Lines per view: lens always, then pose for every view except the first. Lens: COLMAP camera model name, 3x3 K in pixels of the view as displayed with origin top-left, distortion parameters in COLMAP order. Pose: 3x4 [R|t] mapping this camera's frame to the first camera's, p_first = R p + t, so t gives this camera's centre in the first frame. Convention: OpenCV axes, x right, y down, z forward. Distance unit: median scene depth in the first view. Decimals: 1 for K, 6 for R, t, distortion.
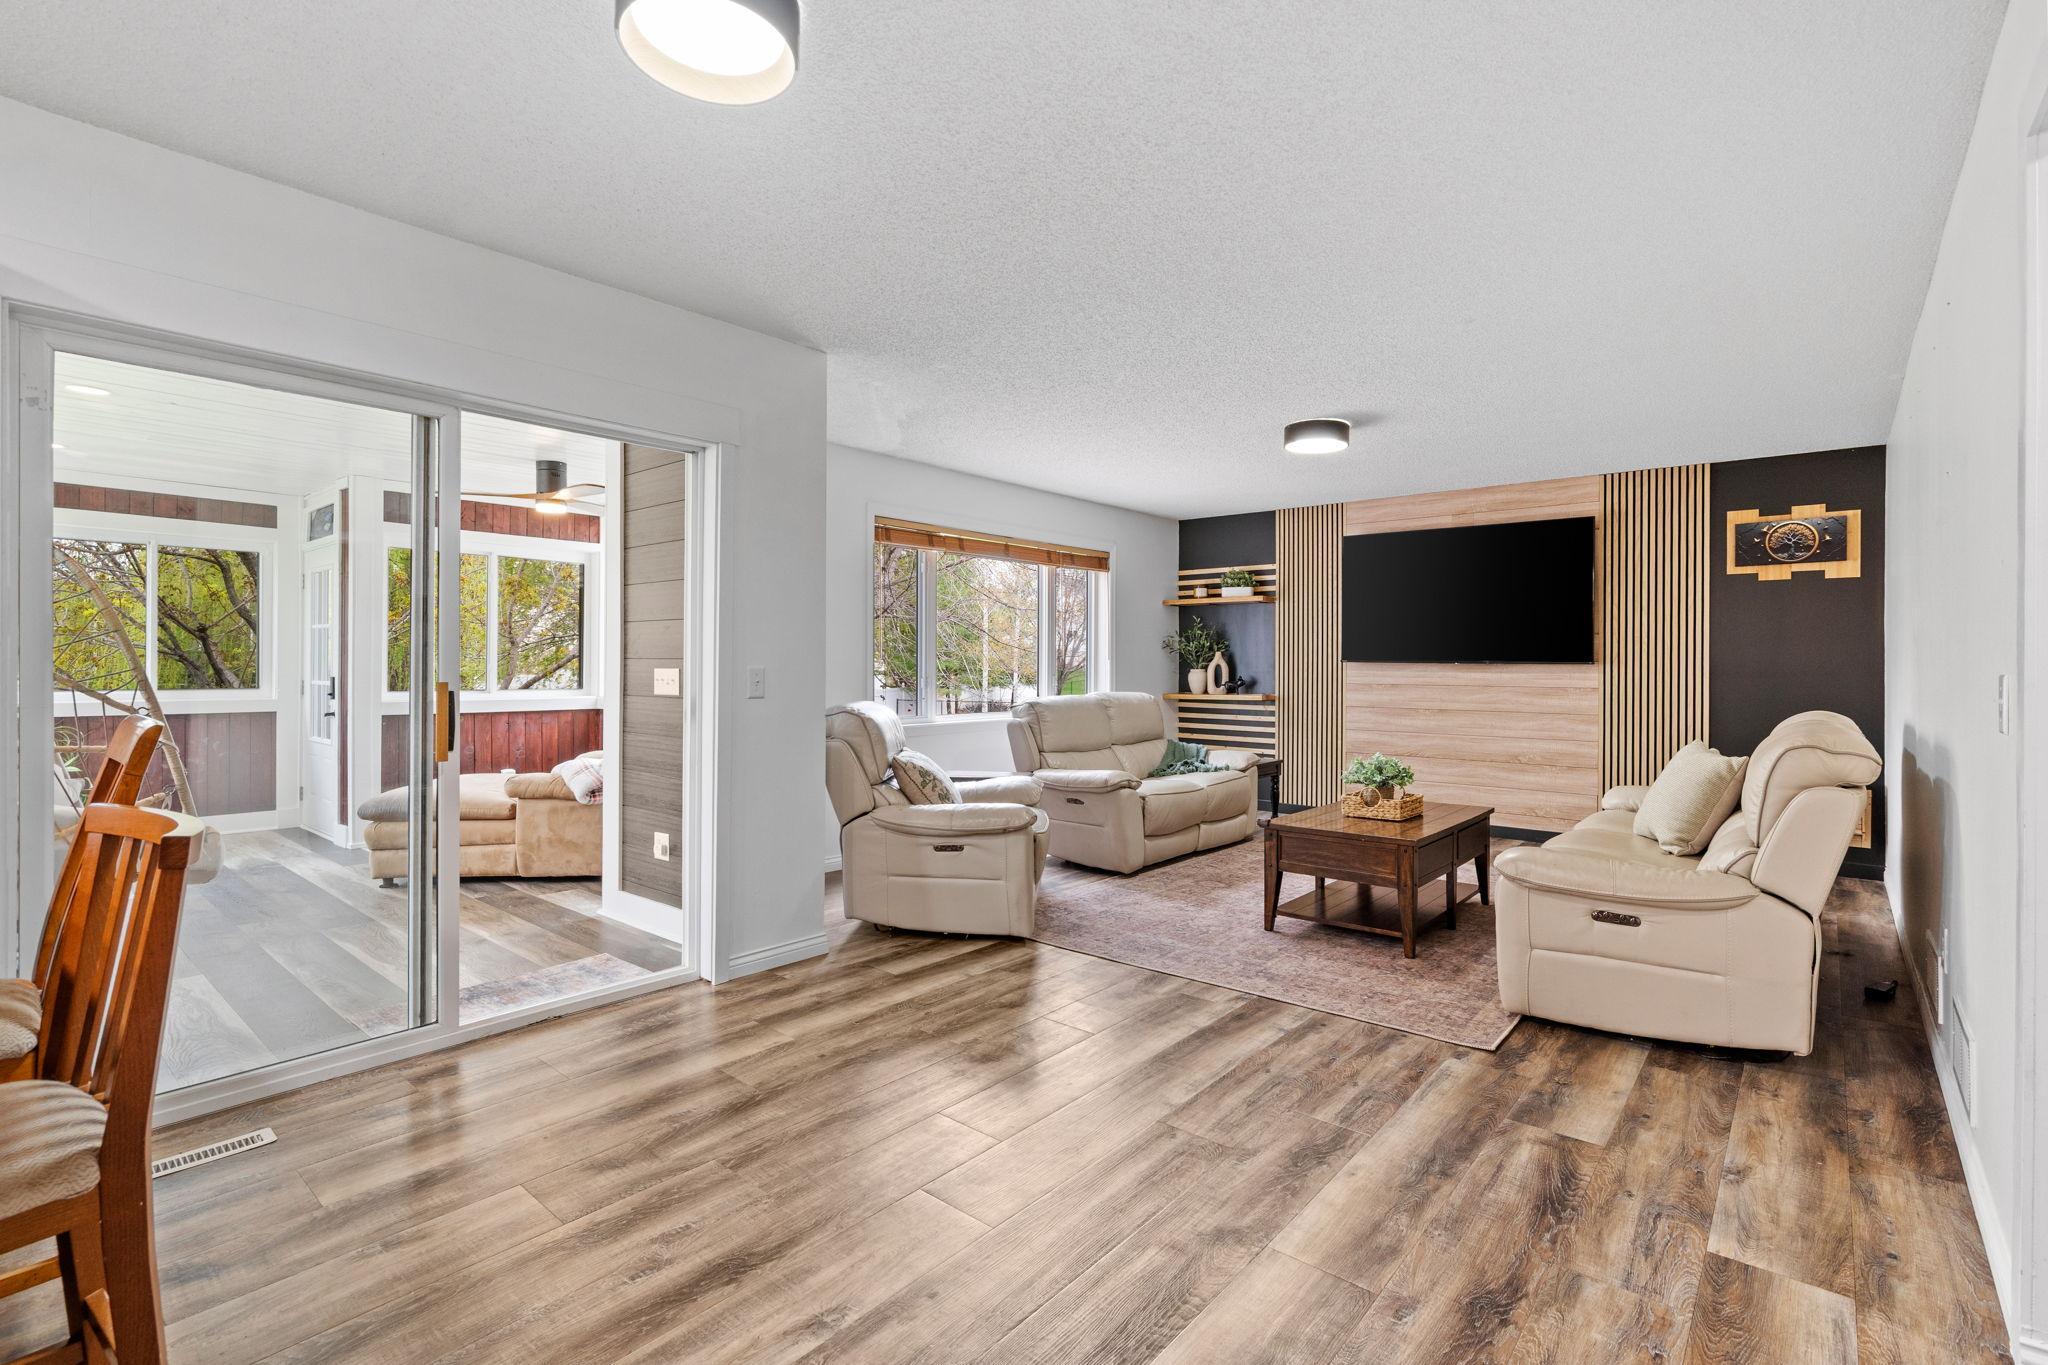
lens RADIAL K [[944.8, 0, 1024.0], [0, 944.8, 655.6], [0, 0, 1]] dist [-0.000781, 0.000014]
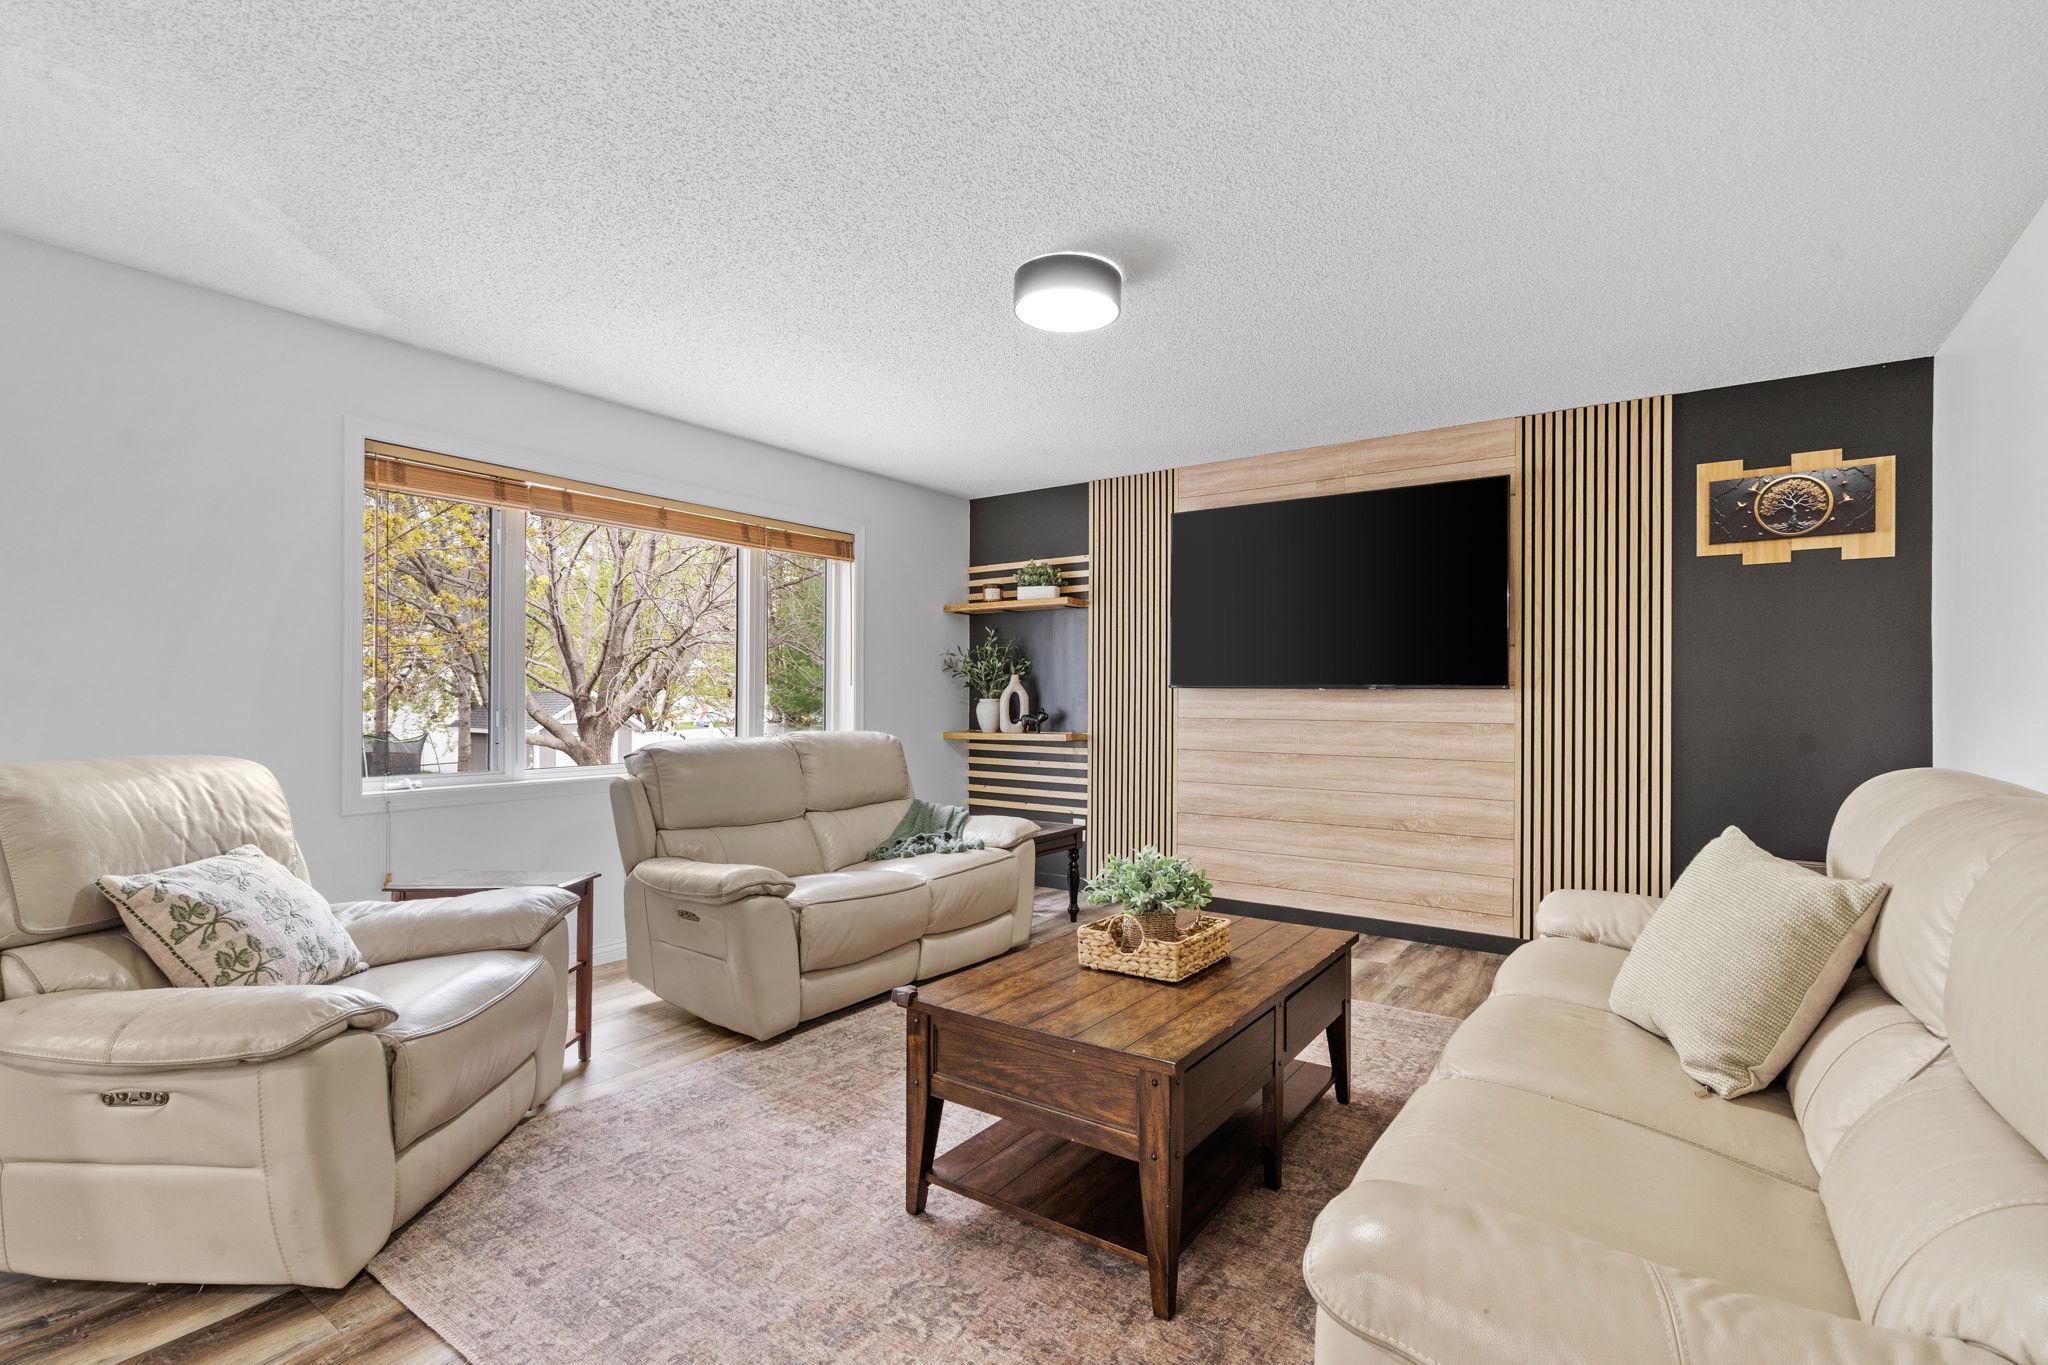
lens RADIAL K [[944.8, 0, 1018.2], [0, 944.8, 689.3], [0, 0, 1]] dist [-0.000781, 0.000014]
pose [[0.996268, 0.000767, 0.086305, 0.200267], [-0.000676, 0.999999, -0.001091, 0.011032], [-0.086306, 0.001029, 0.996268, 0.368661]]
